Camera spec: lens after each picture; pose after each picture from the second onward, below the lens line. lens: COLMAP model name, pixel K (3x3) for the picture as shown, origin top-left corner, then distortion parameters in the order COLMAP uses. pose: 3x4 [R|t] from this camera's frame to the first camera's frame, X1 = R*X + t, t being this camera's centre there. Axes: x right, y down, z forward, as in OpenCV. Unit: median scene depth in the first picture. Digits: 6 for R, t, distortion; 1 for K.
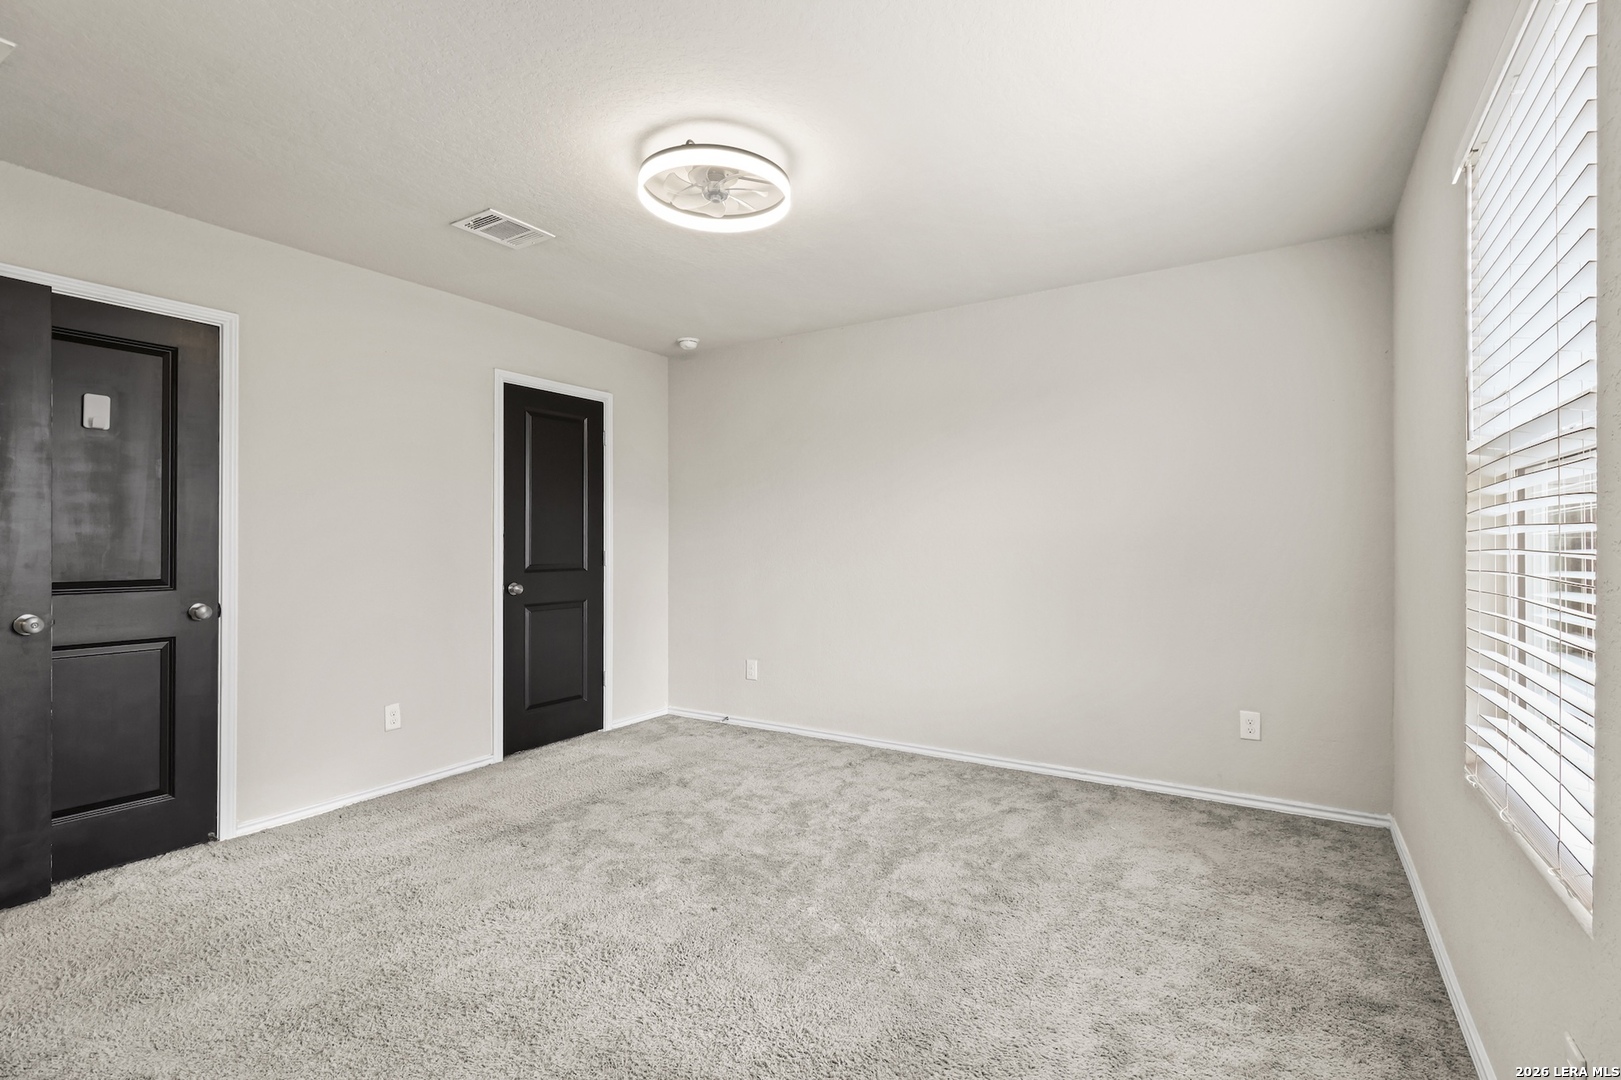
lens RADIAL K [[751.3, 0, 811.9], [0, 751.3, 541.4], [0, 0, 1]] dist [0.001649, -0.000461]
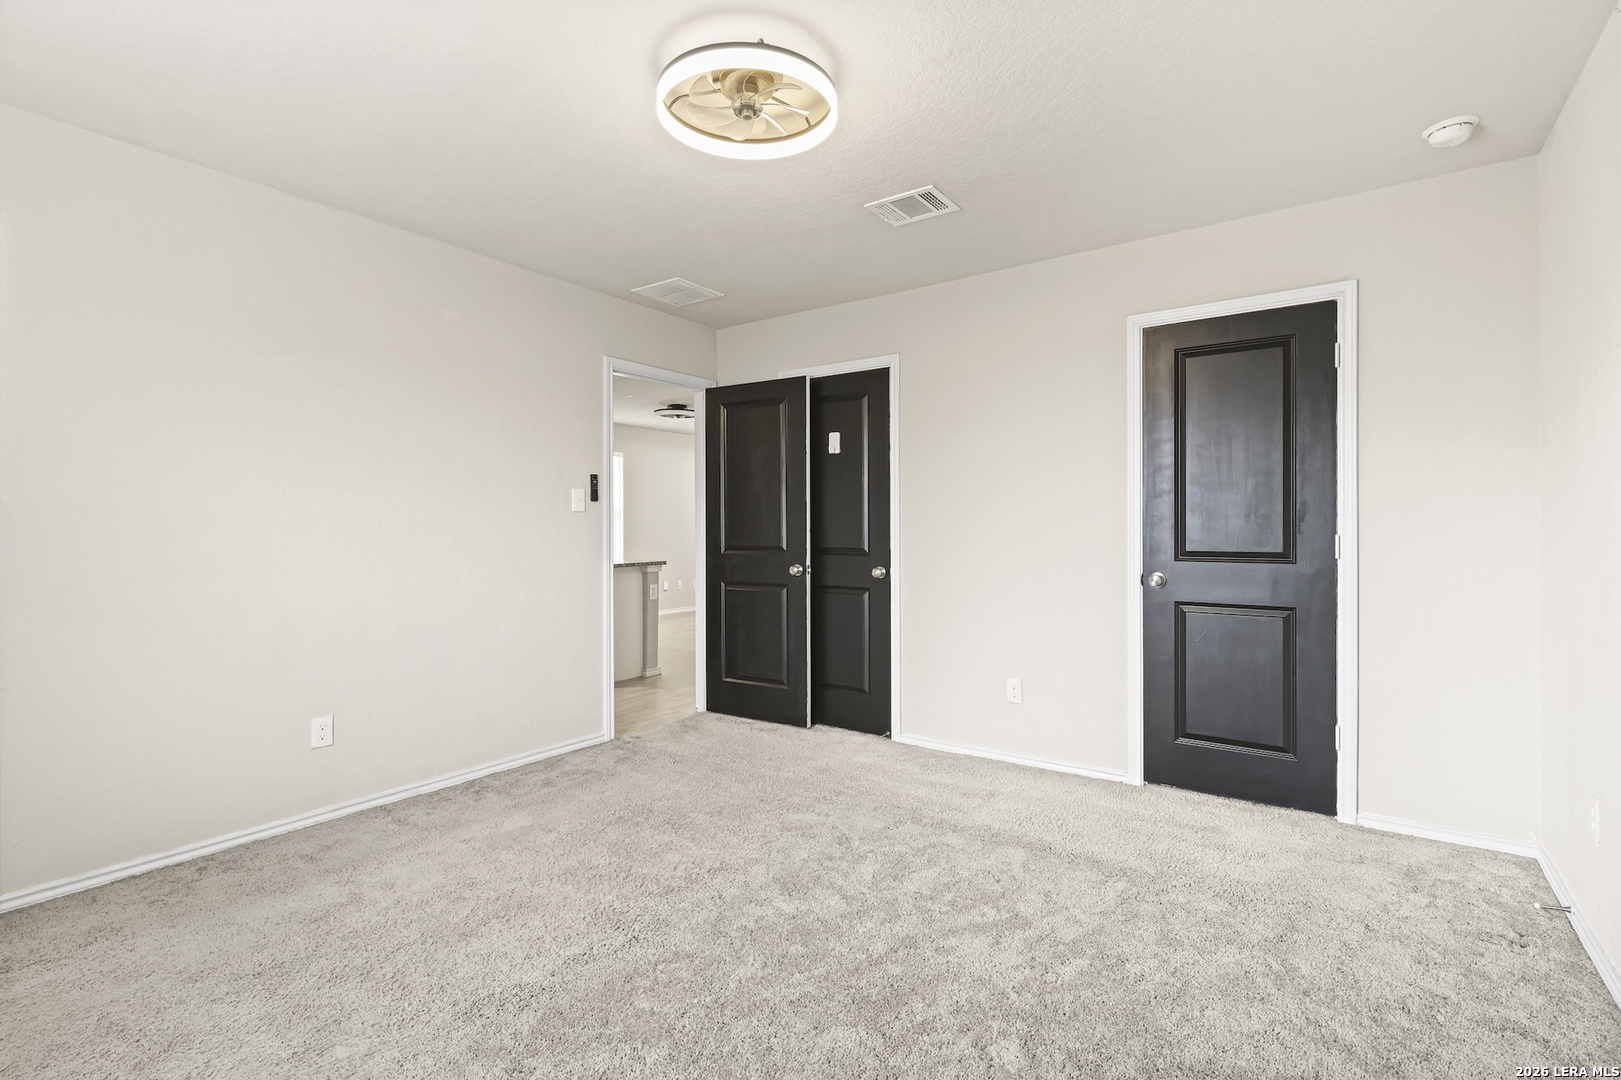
lens RADIAL K [[754.4, 0, 803.8], [0, 754.4, 532.5], [0, 0, 1]] dist [-0.010188, -0.000170]
pose [[-0.075462, 0.014277, -0.997046, 0.503978], [0.009199, 0.999865, 0.013621, -0.003109], [0.997106, -0.008144, -0.075583, 0.787462]]
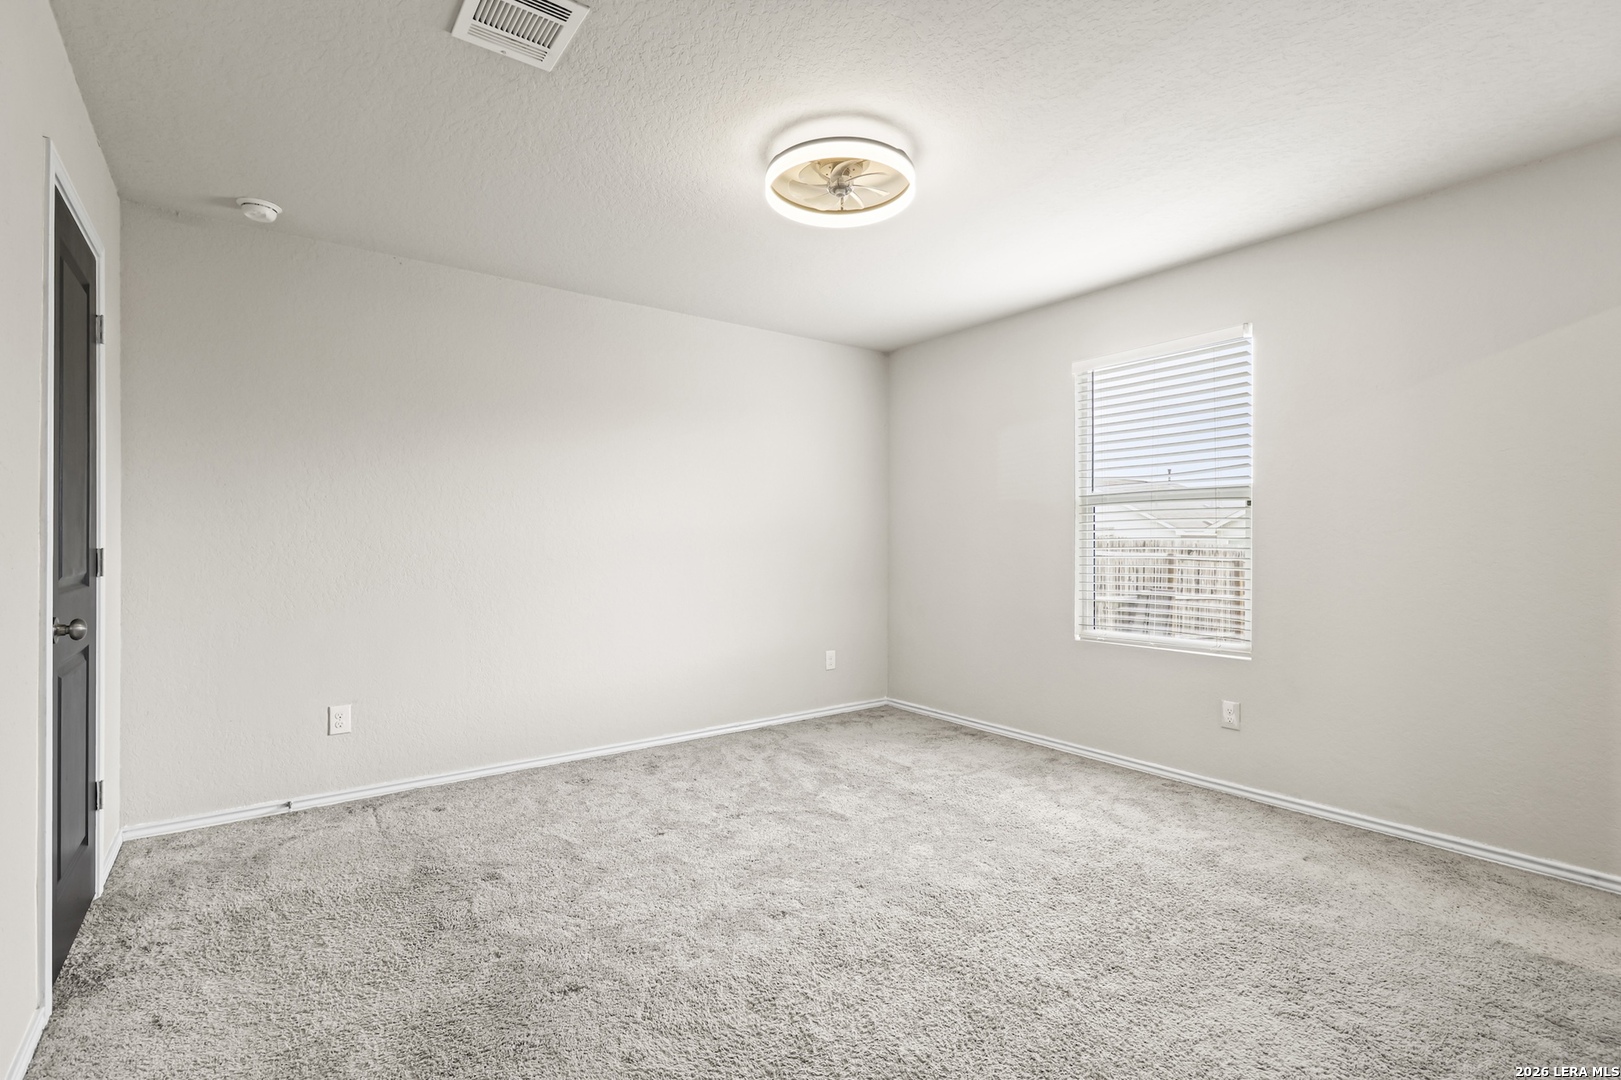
lens RADIAL K [[751.3, 0, 811.9], [0, 751.3, 541.4], [0, 0, 1]] dist [0.001649, -0.000461]
pose [[0.356756, 0.000263, 0.934197, -0.765874], [-0.003665, 0.999993, 0.001118, 0.007813], [-0.934190, -0.003823, 0.356755, 0.471928]]
